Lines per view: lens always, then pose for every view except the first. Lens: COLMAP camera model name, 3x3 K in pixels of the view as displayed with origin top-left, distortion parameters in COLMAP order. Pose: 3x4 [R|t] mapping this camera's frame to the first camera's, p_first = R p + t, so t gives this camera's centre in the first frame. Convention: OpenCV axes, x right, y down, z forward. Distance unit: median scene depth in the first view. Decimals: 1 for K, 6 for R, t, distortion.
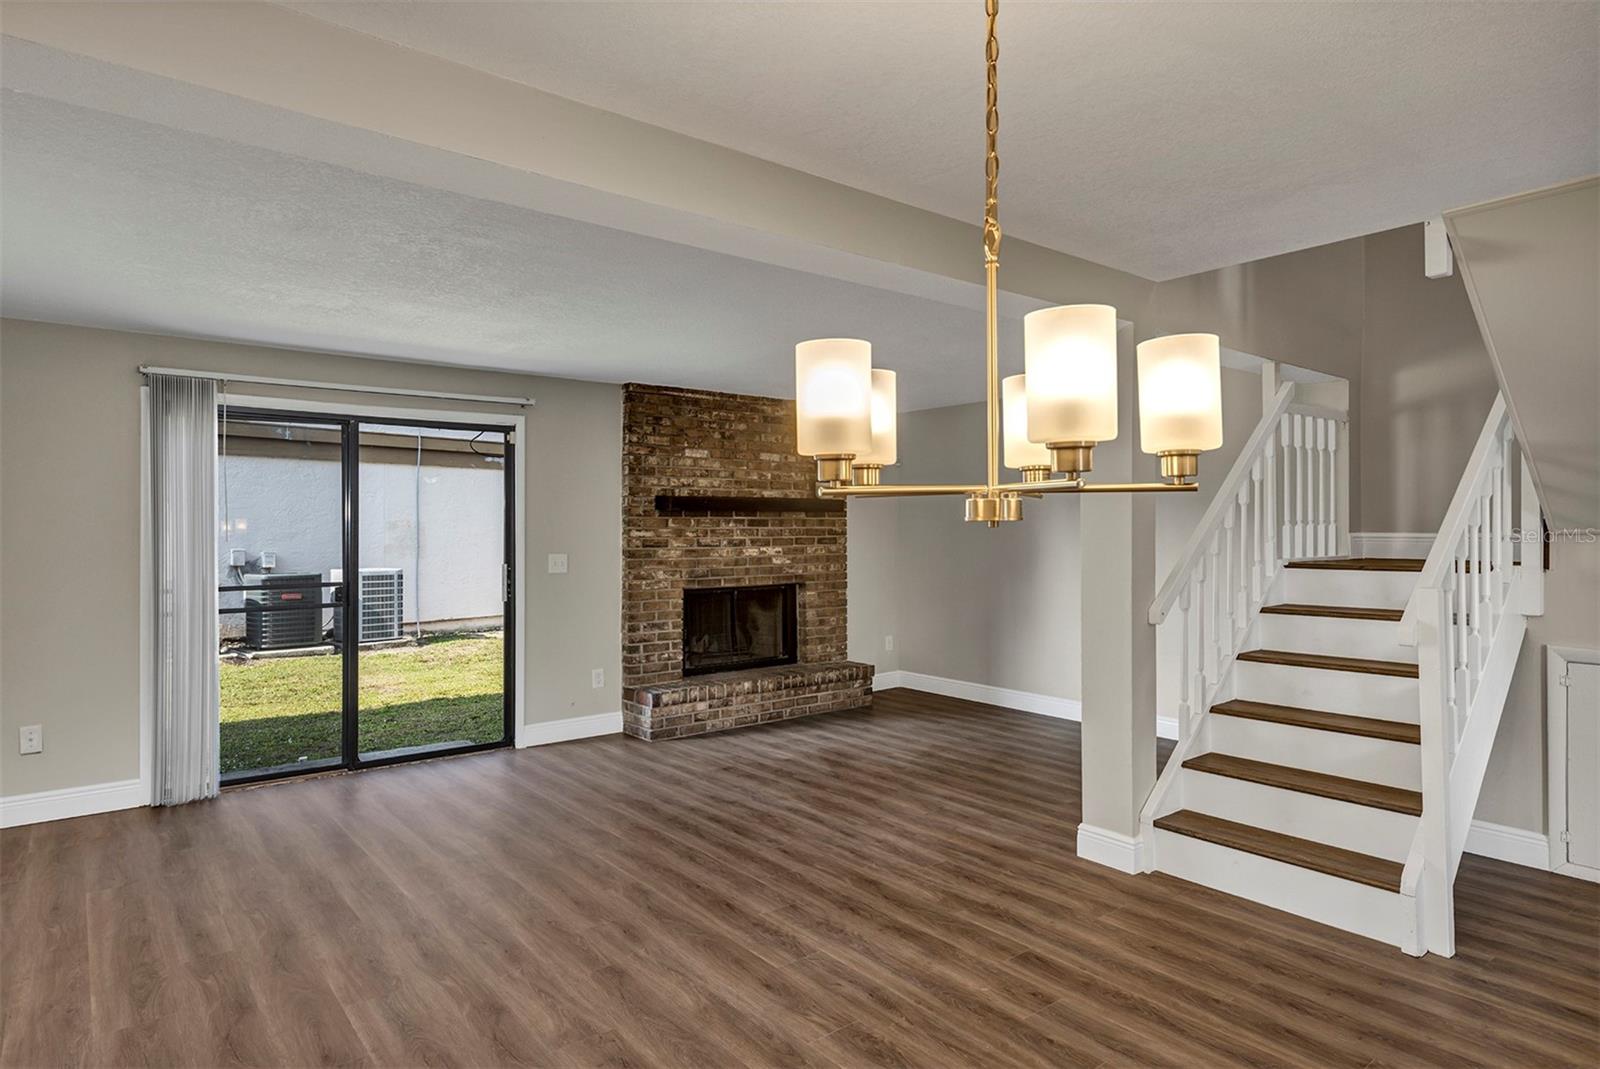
lens RADIAL K [[904.6, 0, 784.9], [0, 904.6, 528.3], [0, 0, 1]] dist [0.005041, 0.000882]
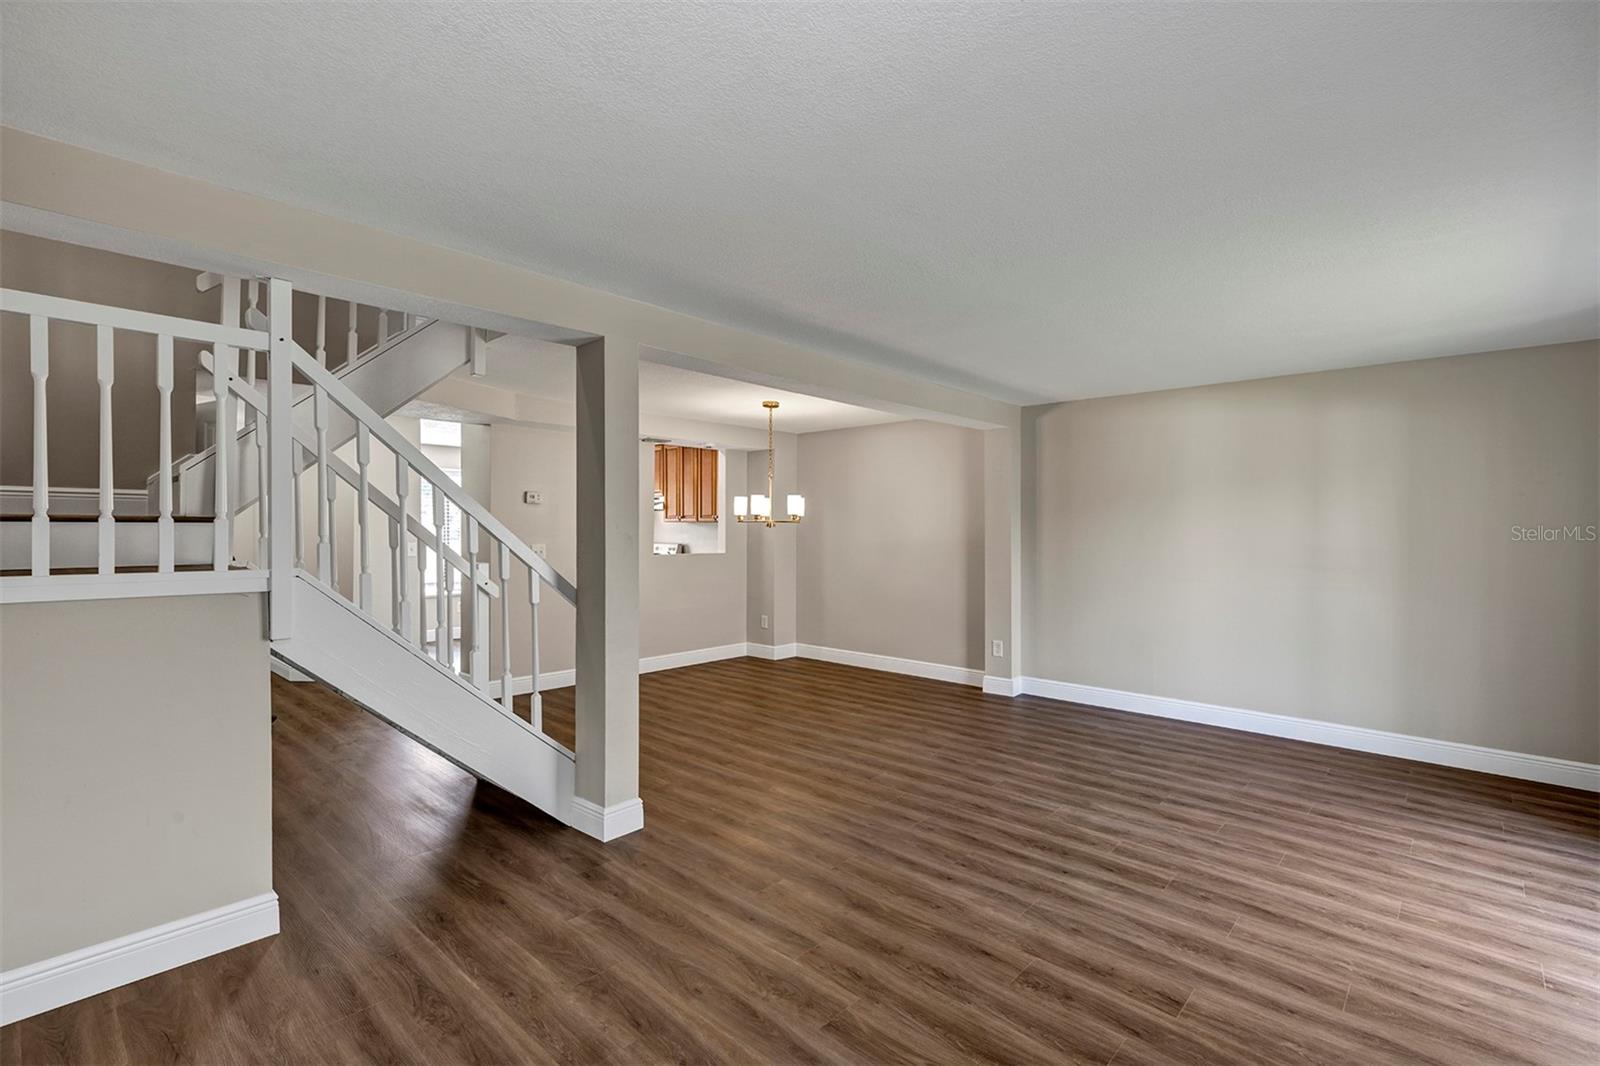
lens RADIAL K [[732.4, 0, 792.7], [0, 732.4, 526.9], [0, 0, 1]] dist [0.009426, -0.000152]
pose [[-0.986073, -0.004218, -0.166259, 0.177982], [-0.003659, 0.999987, -0.003664, 0.003893], [0.166272, -0.003005, -0.986075, 1.150007]]
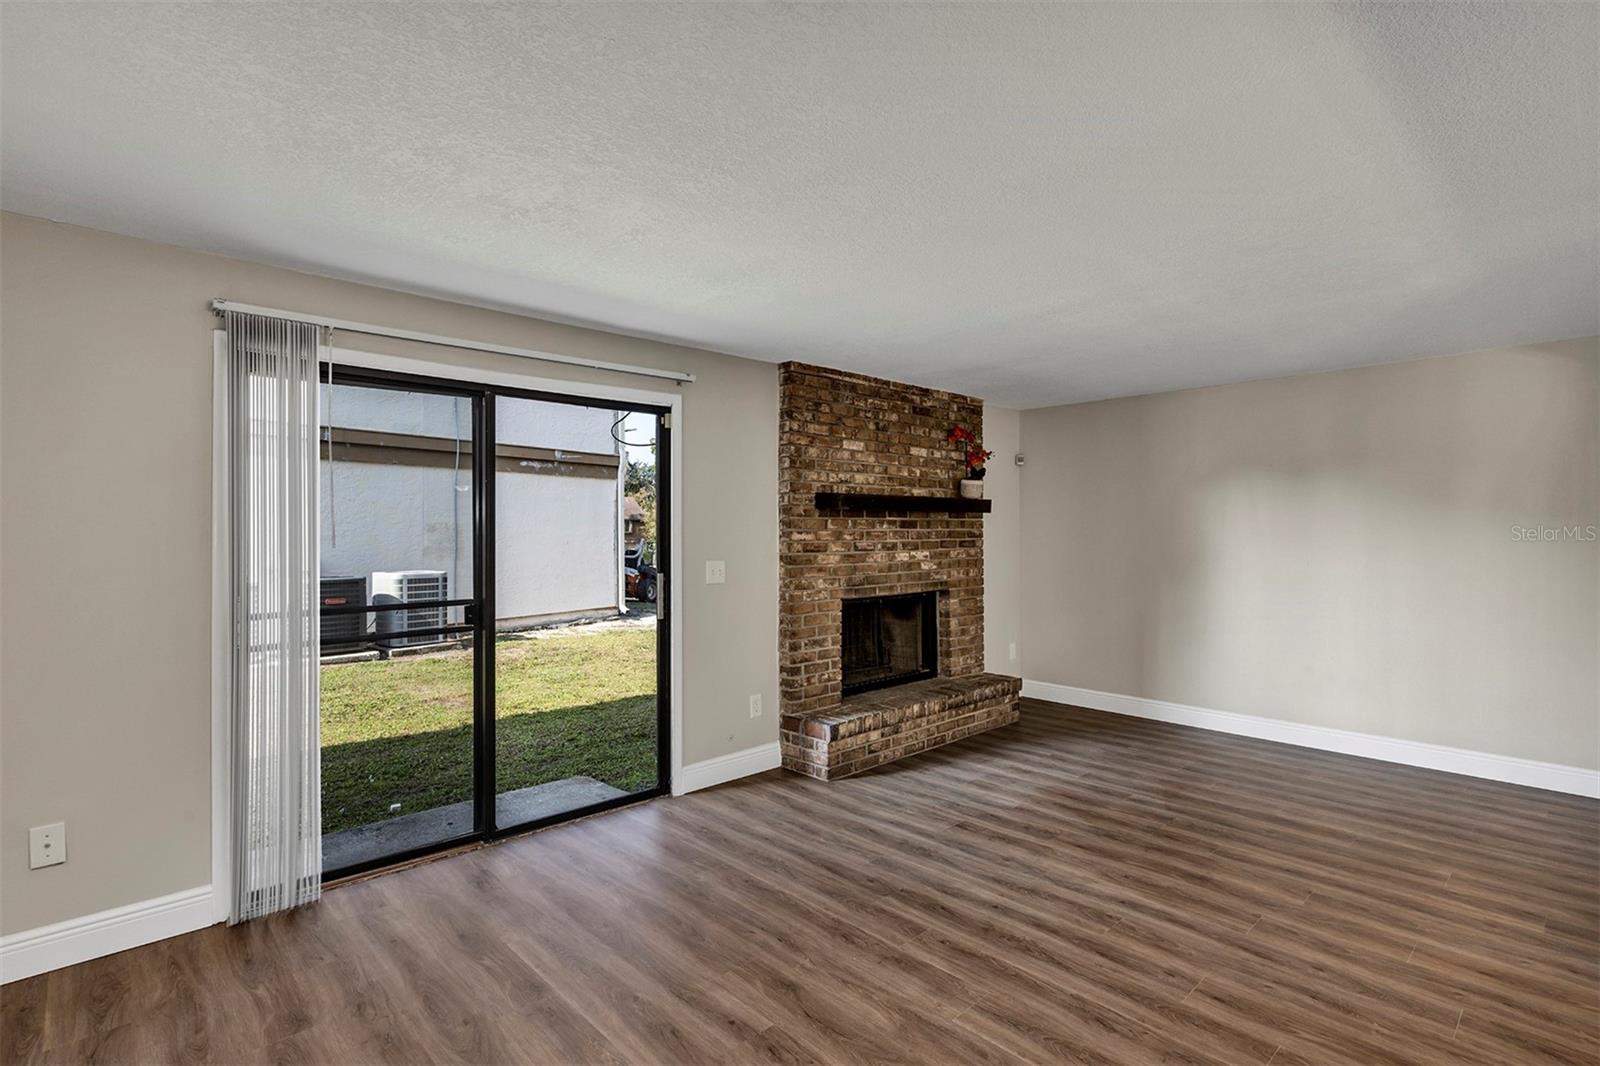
lens RADIAL K [[761.8, 0, 789.4], [0, 761.8, 528.5], [0, 0, 1]] dist [-0.002196, 0.000545]
pose [[0.996883, -0.000215, 0.078899, -0.229164], [0.000432, 0.999996, -0.002731, 0.000262], [-0.078898, 0.002757, 0.996879, 0.276761]]
